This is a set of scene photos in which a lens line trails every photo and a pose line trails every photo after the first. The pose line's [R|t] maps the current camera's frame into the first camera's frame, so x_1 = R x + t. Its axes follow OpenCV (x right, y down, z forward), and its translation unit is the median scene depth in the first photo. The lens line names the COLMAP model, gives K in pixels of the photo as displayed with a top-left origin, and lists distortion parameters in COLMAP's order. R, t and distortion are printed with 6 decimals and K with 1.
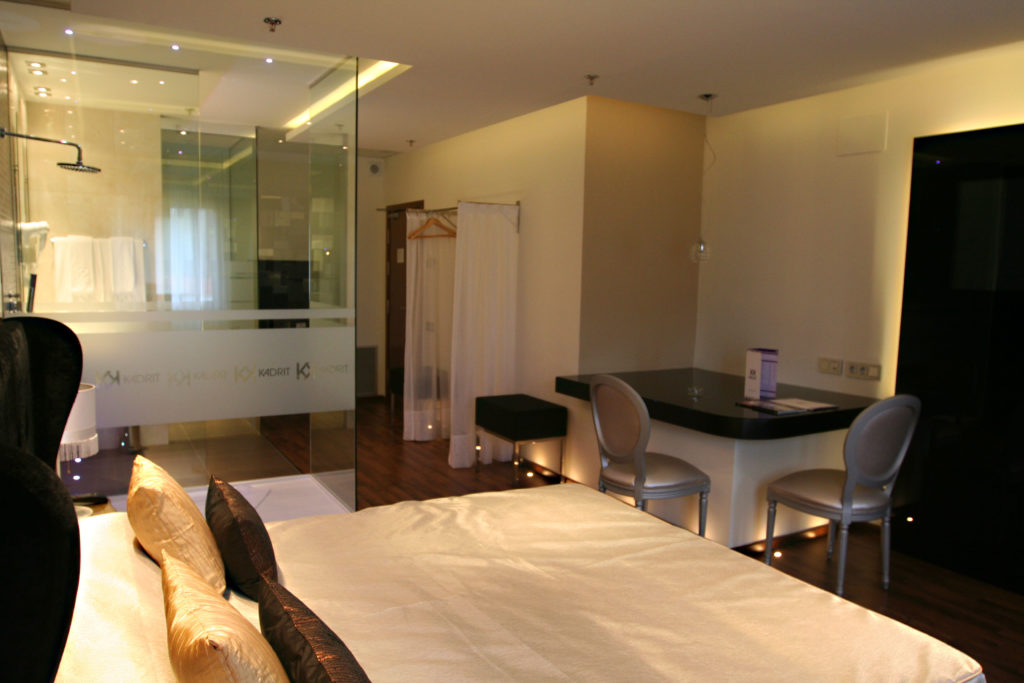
lens RADIAL K [[761.6, 0, 492.8], [0, 761.6, 393.5], [0, 0, 1]] dist [-0.016344, 0.012973]
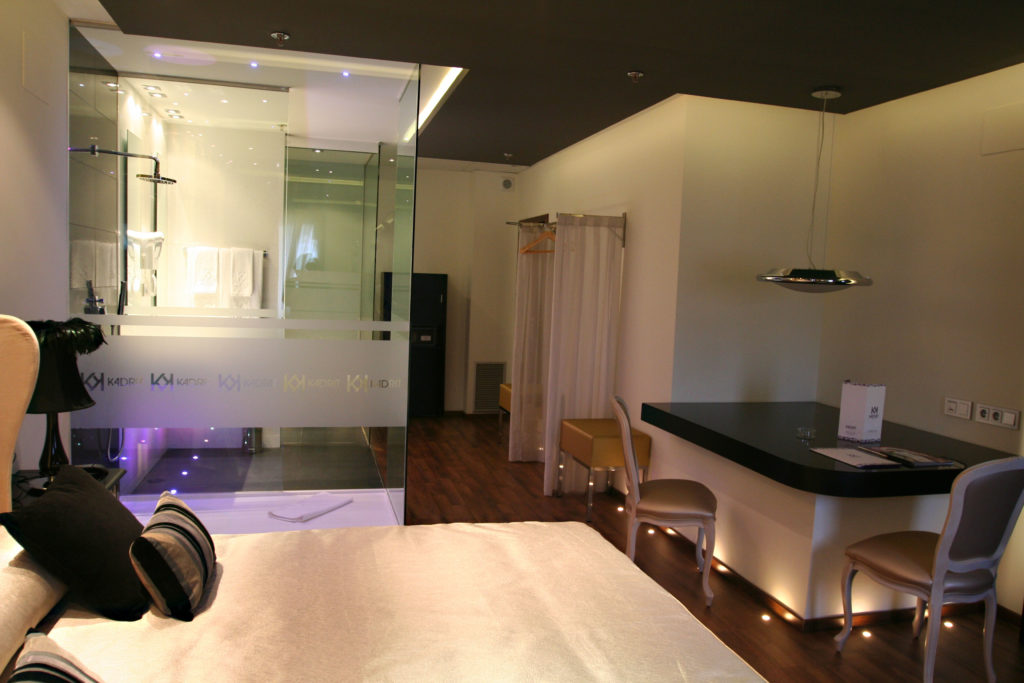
lens RADIAL K [[761.6, 0, 533.5], [0, 761.6, 361.5], [0, 0, 1]] dist [-0.016344, 0.012973]
pose [[0.971160, 0.043410, -0.234443, 0.192388], [-0.058841, 0.996509, -0.059227, -0.011783], [0.231053, 0.071314, 0.970324, 0.098659]]
